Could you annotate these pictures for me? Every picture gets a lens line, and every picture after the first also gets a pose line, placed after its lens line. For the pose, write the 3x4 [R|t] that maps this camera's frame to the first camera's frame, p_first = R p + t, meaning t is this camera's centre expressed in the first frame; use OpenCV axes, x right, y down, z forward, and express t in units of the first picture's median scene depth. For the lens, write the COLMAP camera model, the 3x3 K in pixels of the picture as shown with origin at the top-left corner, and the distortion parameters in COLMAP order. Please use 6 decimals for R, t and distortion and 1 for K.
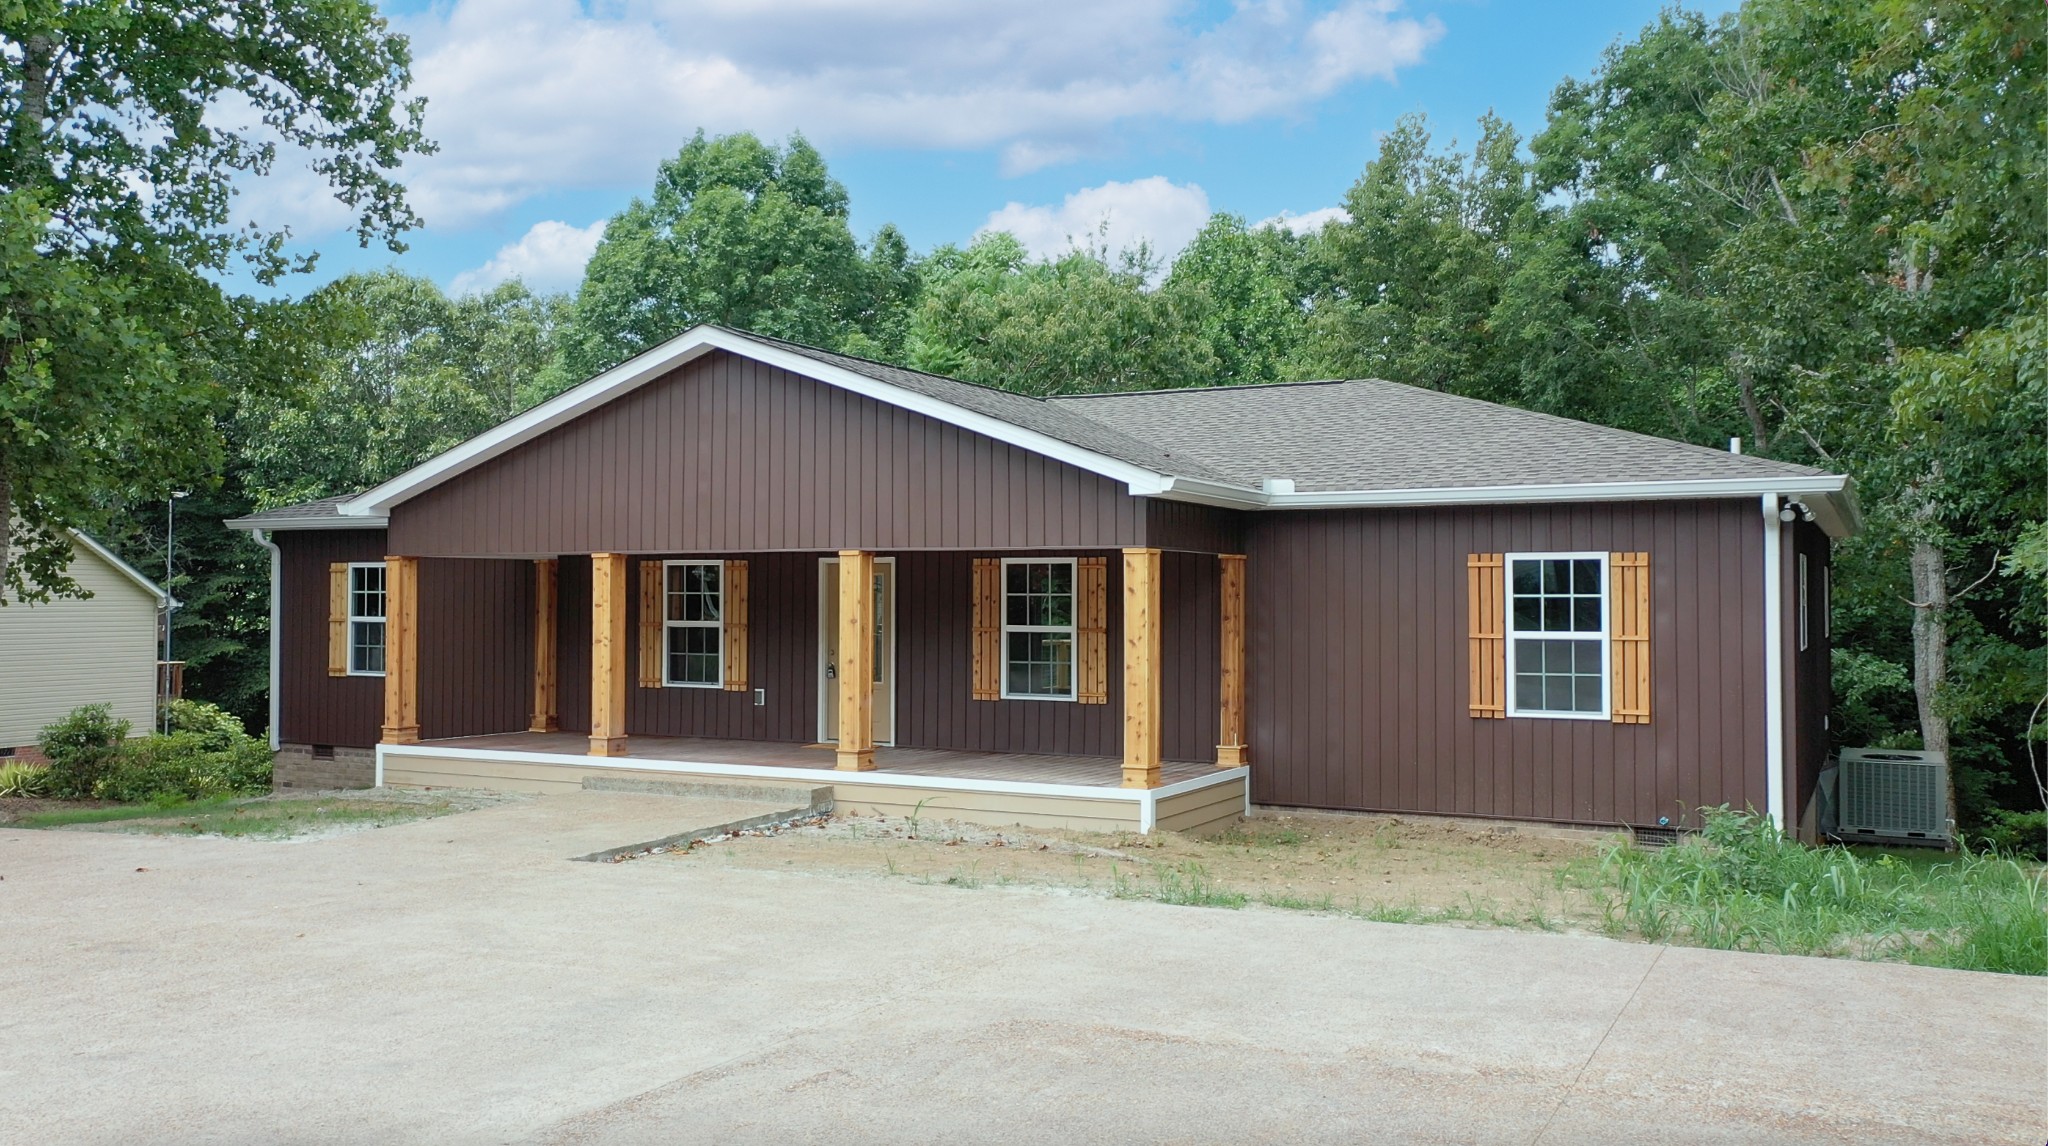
lens RADIAL K [[1698.9, 0, 1020.1], [0, 1698.9, 561.9], [0, 0, 1]] dist [0.018271, 0.009005]
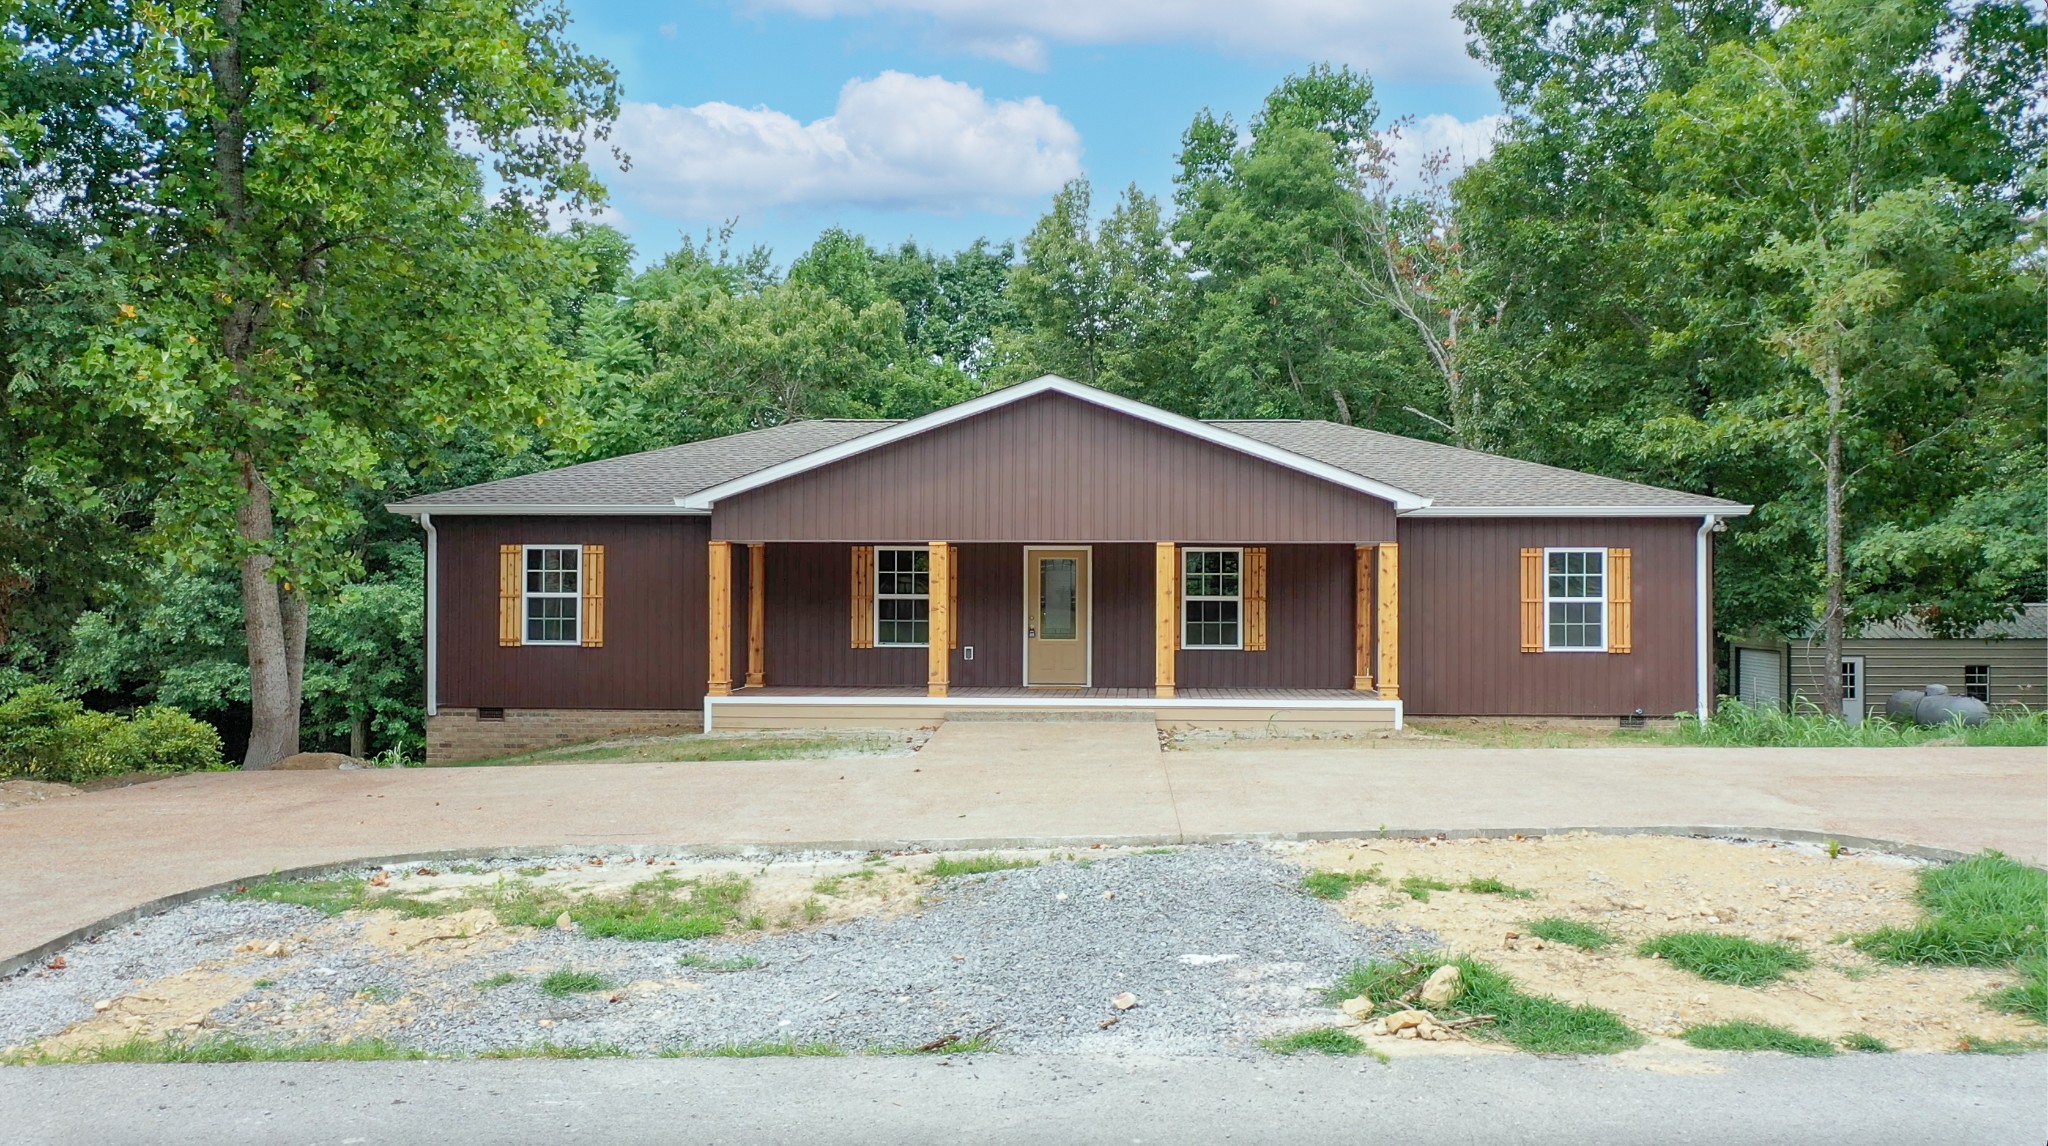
lens RADIAL K [[1698.9, 0, 1020.1], [0, 1698.9, 561.9], [0, 0, 1]] dist [0.018271, 0.009005]
pose [[0.904069, 0.004485, 0.427362, -0.808400], [-0.009224, 0.999917, 0.009020, -0.001864], [-0.427286, -0.012097, 0.904036, -0.216377]]
